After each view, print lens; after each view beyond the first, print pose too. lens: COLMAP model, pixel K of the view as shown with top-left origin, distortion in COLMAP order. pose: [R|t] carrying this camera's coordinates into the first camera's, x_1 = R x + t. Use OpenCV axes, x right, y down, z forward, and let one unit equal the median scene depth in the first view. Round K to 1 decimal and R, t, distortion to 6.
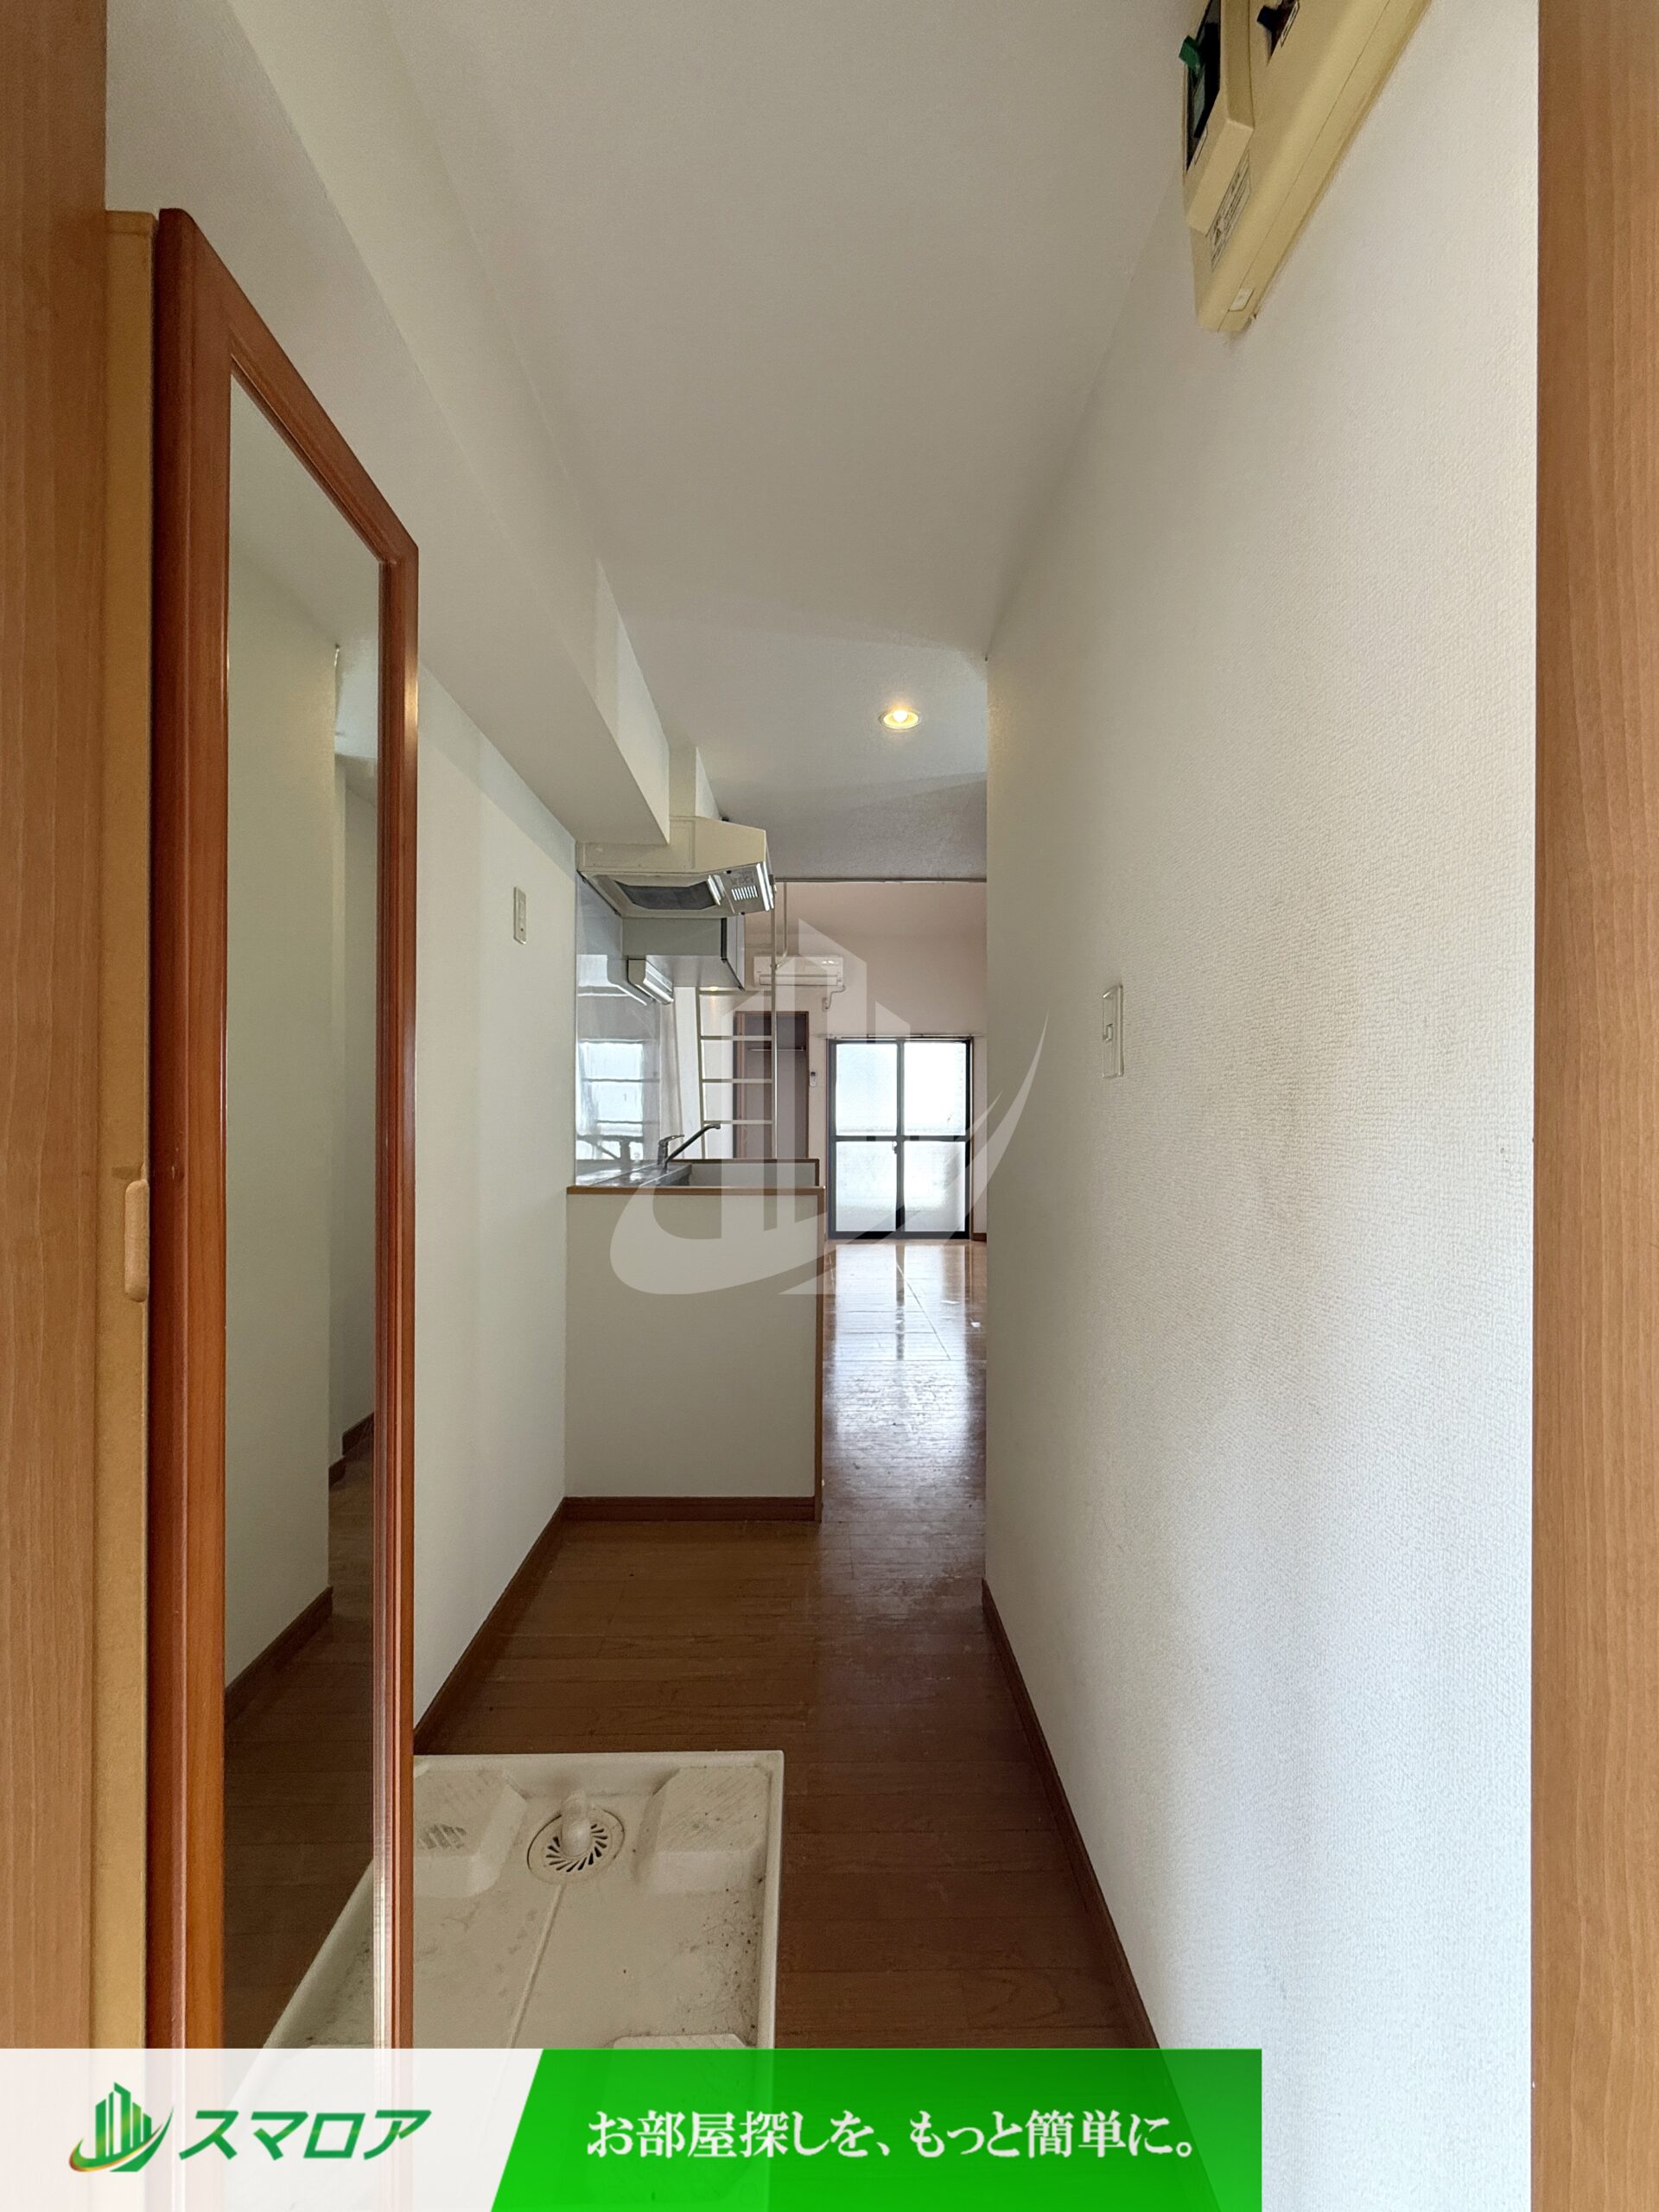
lens RADIAL K [[873.6, 0, 829.5], [0, 873.6, 1106.0], [0, 0, 1]] dist [-0.000034, -0.000509]
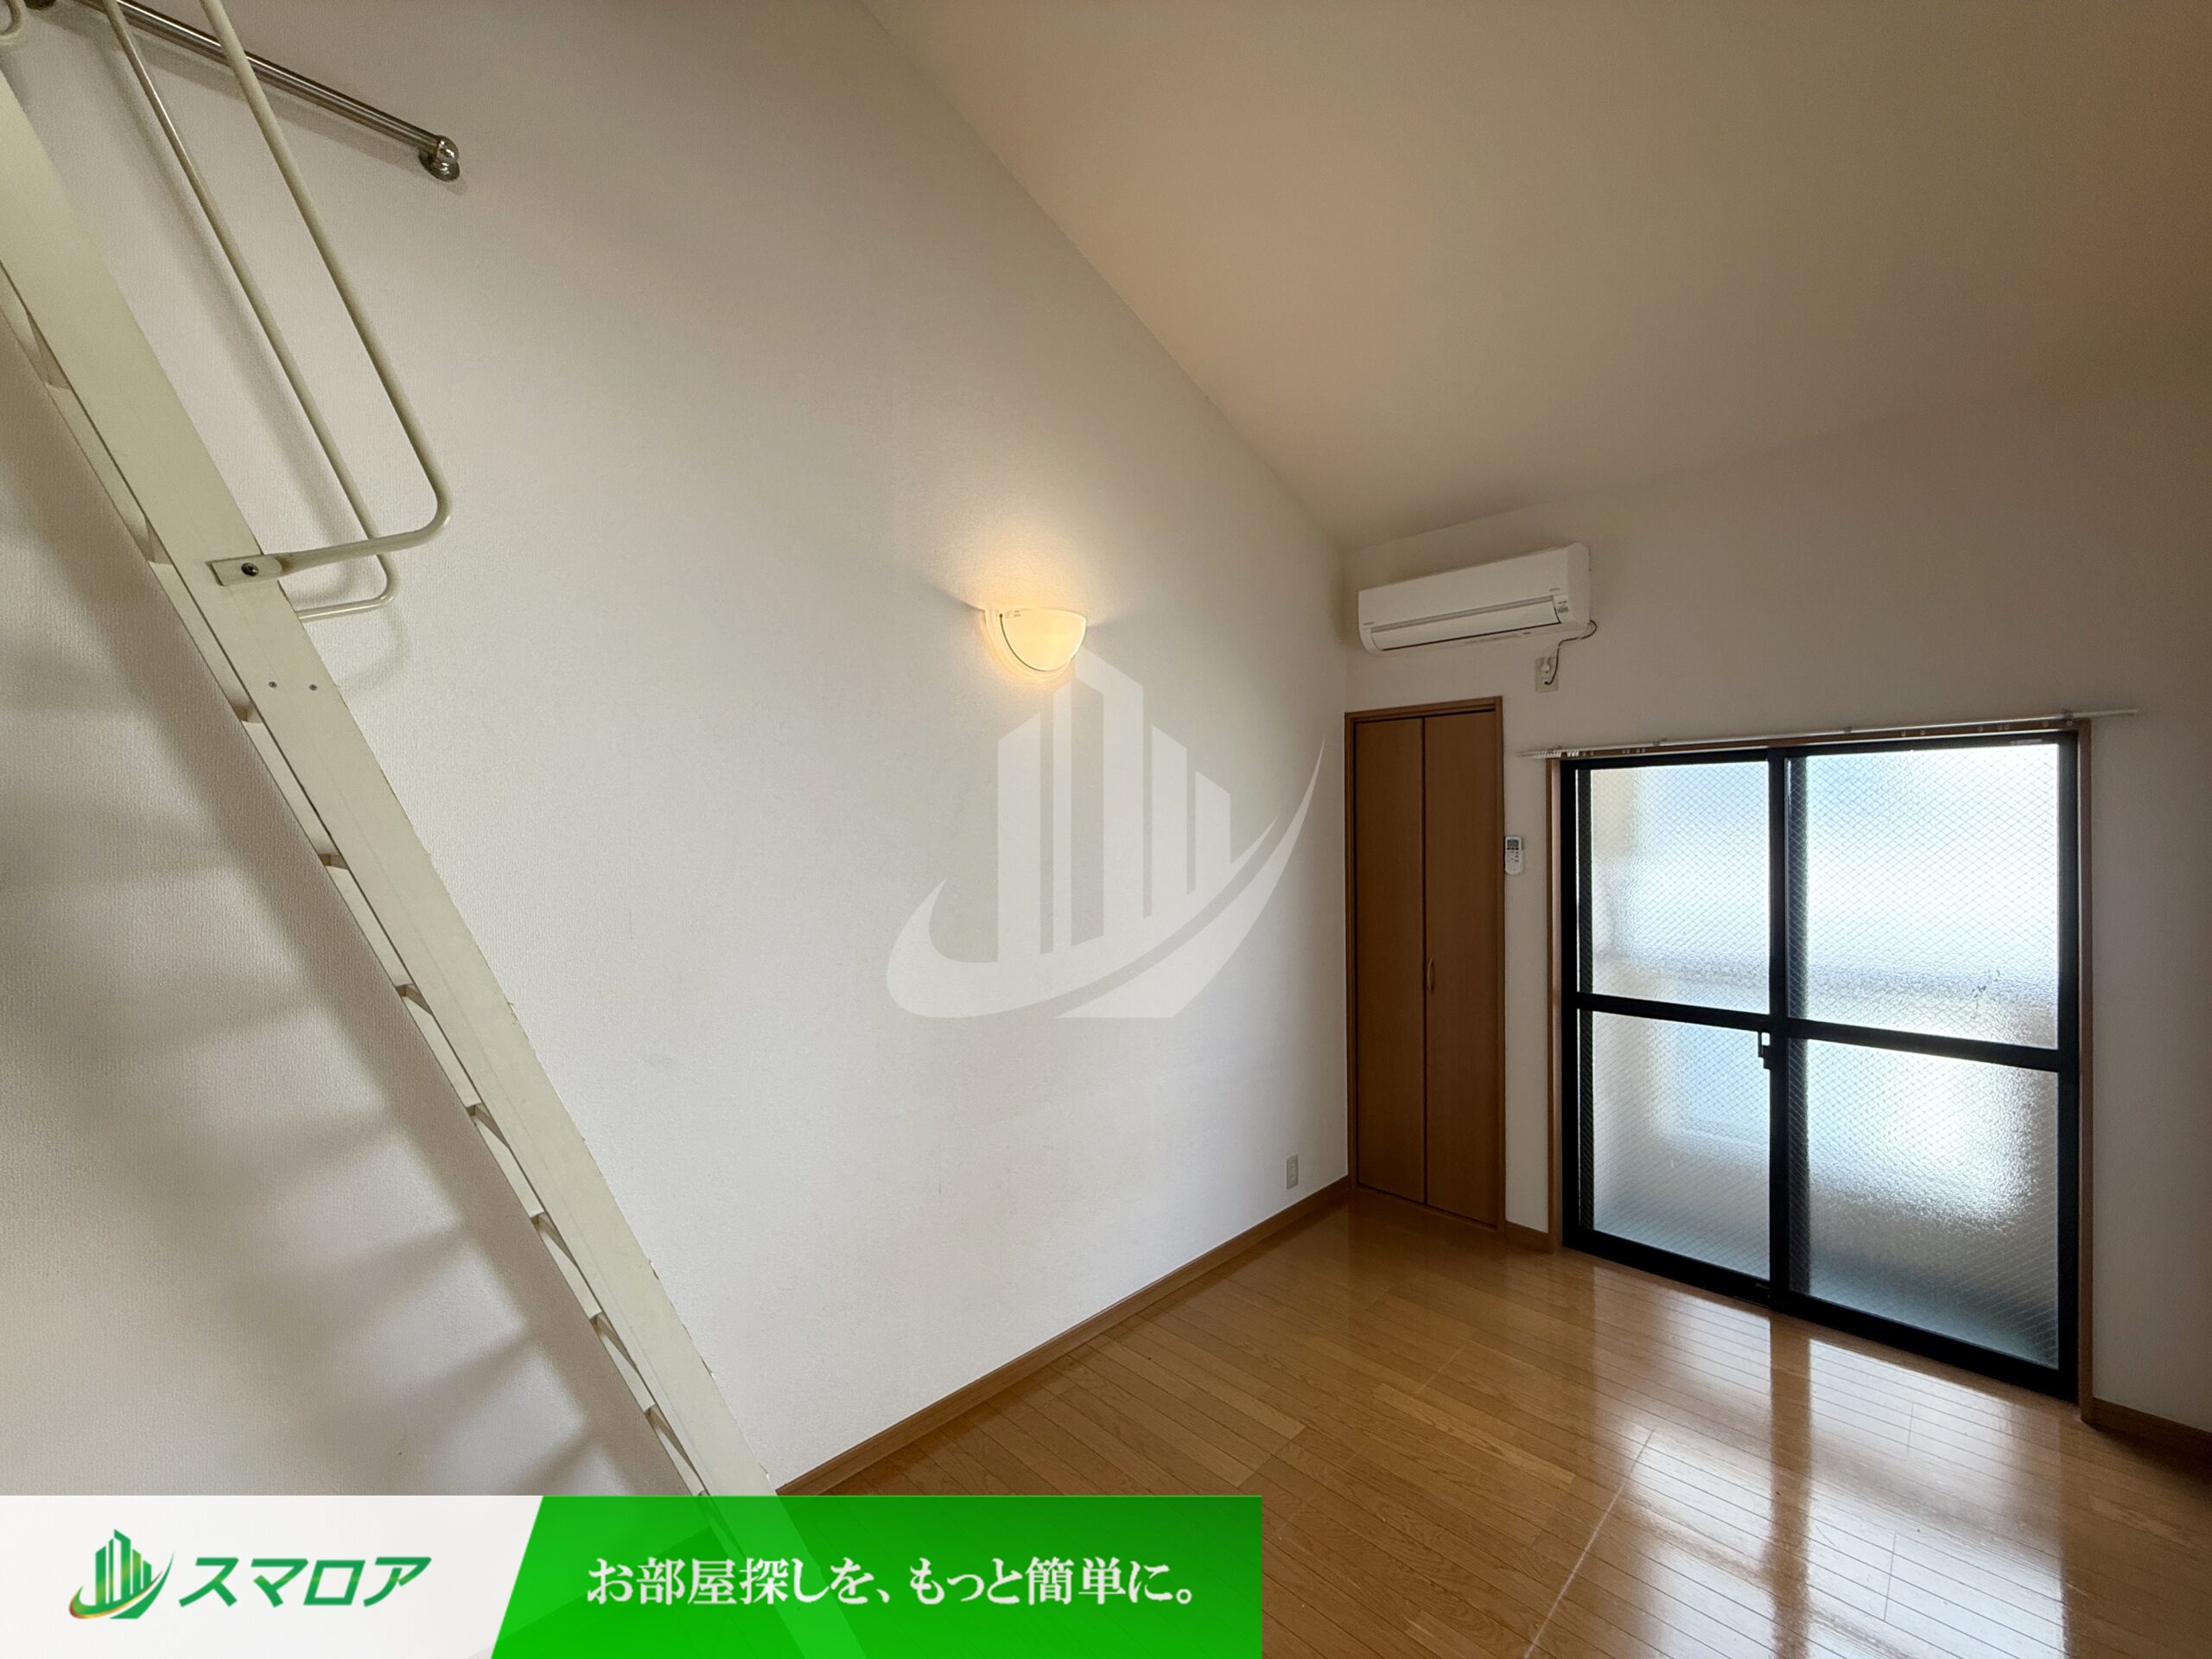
lens RADIAL K [[873.6, 0, 1102.3], [0, 873.6, 828.0], [0, 0, 1]] dist [-0.000034, -0.000509]
pose [[0.693921, -0.005518, -0.720030, 0.347020], [0.012562, 0.999911, 0.004443, -0.115987], [0.719942, -0.012128, 0.693929, 1.345958]]
